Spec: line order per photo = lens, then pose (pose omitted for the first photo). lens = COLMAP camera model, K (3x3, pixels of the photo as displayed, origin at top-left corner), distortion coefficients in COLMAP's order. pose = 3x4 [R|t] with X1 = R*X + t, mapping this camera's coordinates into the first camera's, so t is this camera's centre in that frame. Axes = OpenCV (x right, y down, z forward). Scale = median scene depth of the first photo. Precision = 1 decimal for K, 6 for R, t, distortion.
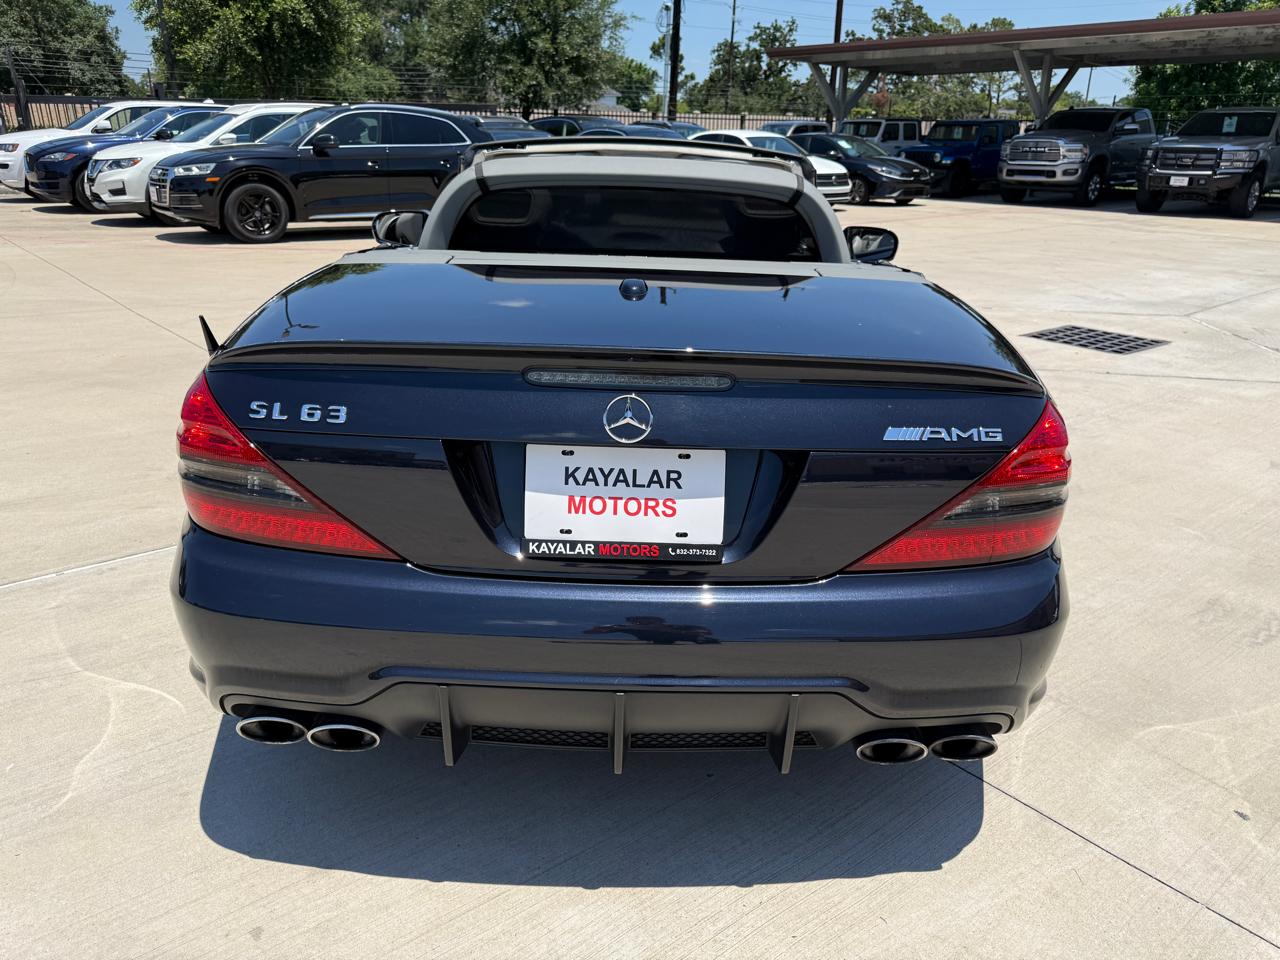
lens RADIAL K [[922.1, 0, 642.5], [0, 922.1, 470.5], [0, 0, 1]] dist [0.008303, -0.010076]
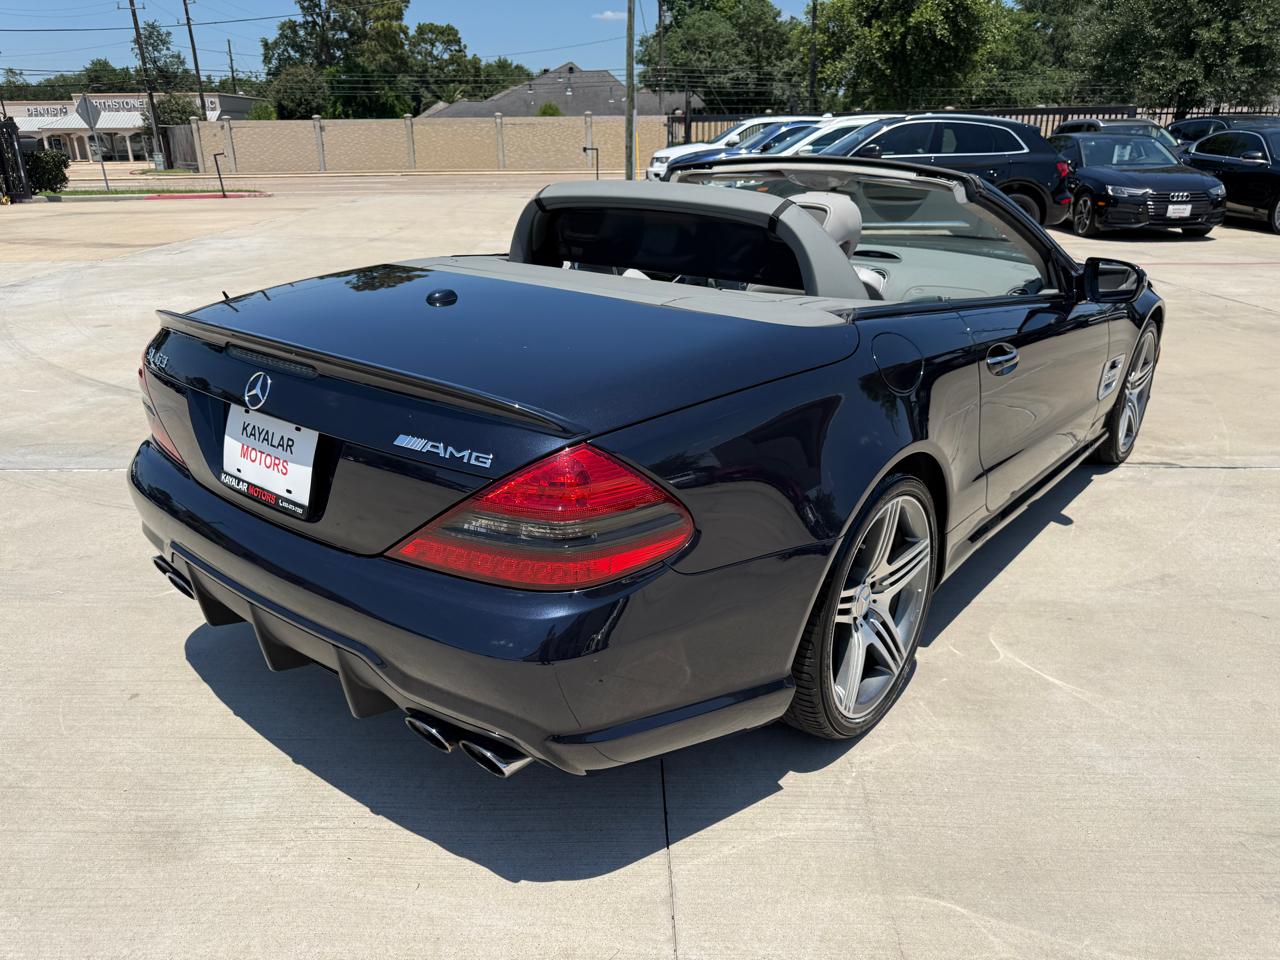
lens RADIAL K [[922.1, 0, 648.0], [0, 922.1, 474.0], [0, 0, 1]] dist [0.008303, -0.010076]
pose [[0.779074, 0.194634, -0.595954, 0.197315], [-0.195844, 0.978572, 0.063572, -0.021723], [0.595557, 0.067186, 0.800498, 0.048584]]
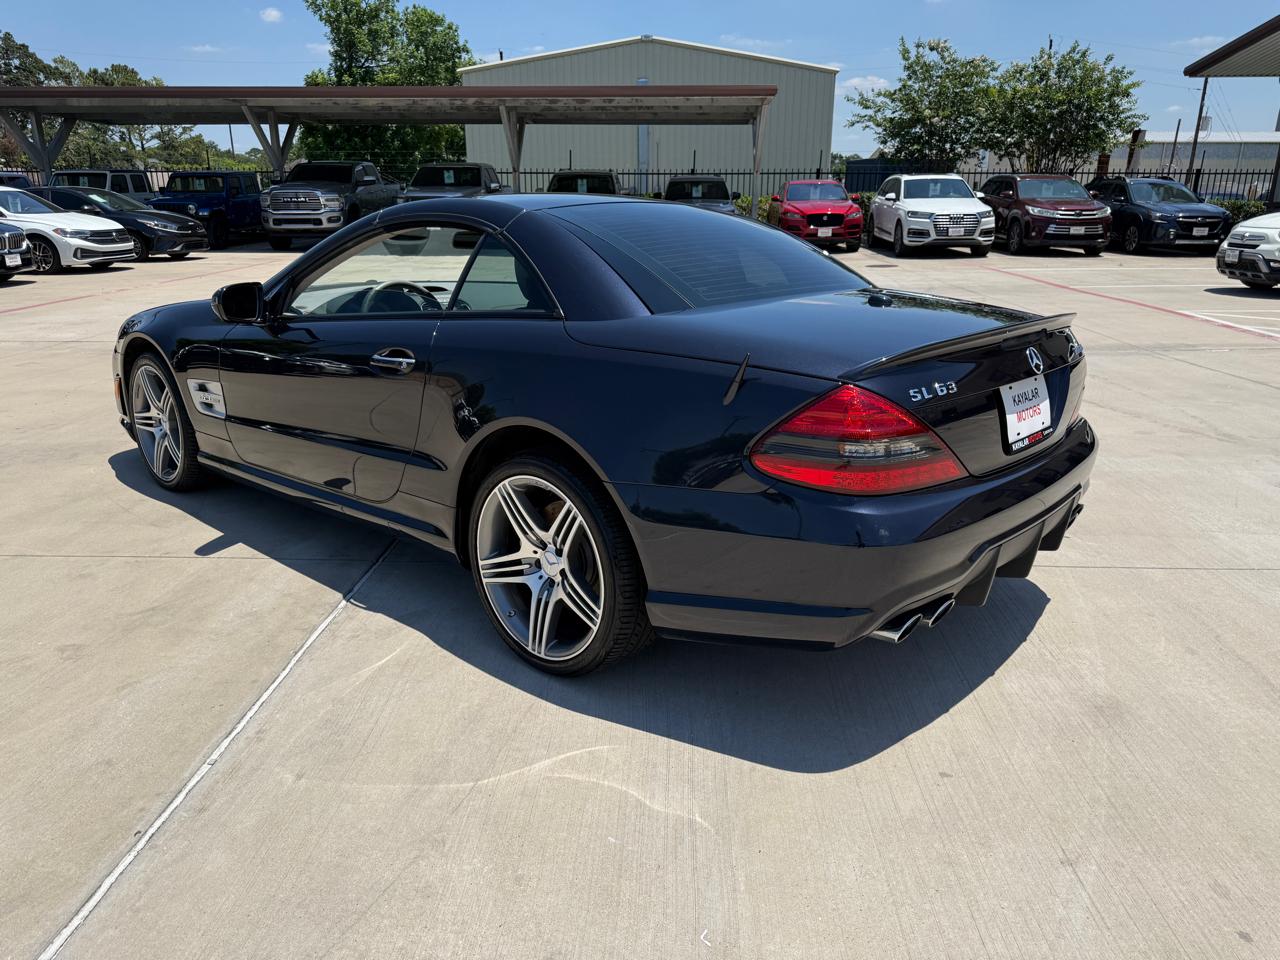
lens RADIAL K [[922.1, 0, 642.5], [0, 922.1, 469.7], [0, 0, 1]] dist [0.008303, -0.010076]
pose [[0.668233, -0.225865, 0.708837, -0.296799], [0.259372, 0.963748, 0.062575, -0.027850], [-0.697274, 0.142038, 0.702591, 0.050000]]
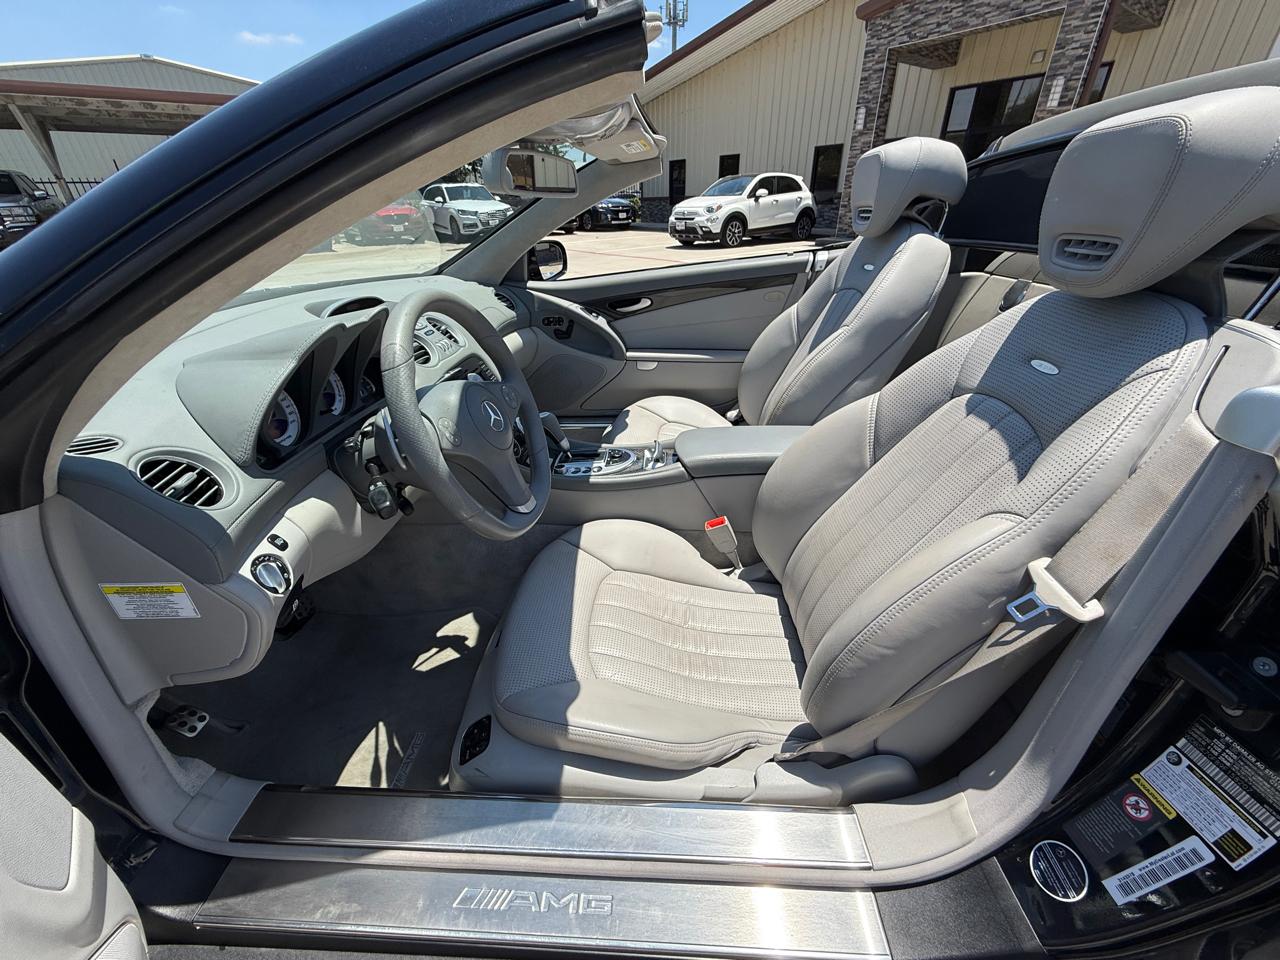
lens RADIAL K [[518.3, 0, 635.1], [0, 518.3, 478.3], [0, 0, 1]] dist [0.000699, -0.000316]
pose [[0.055897, -0.486691, 0.871784, -0.134937], [0.358470, 0.824715, 0.437429, -0.115108], [-0.931866, 0.288057, 0.220563, 0.382523]]
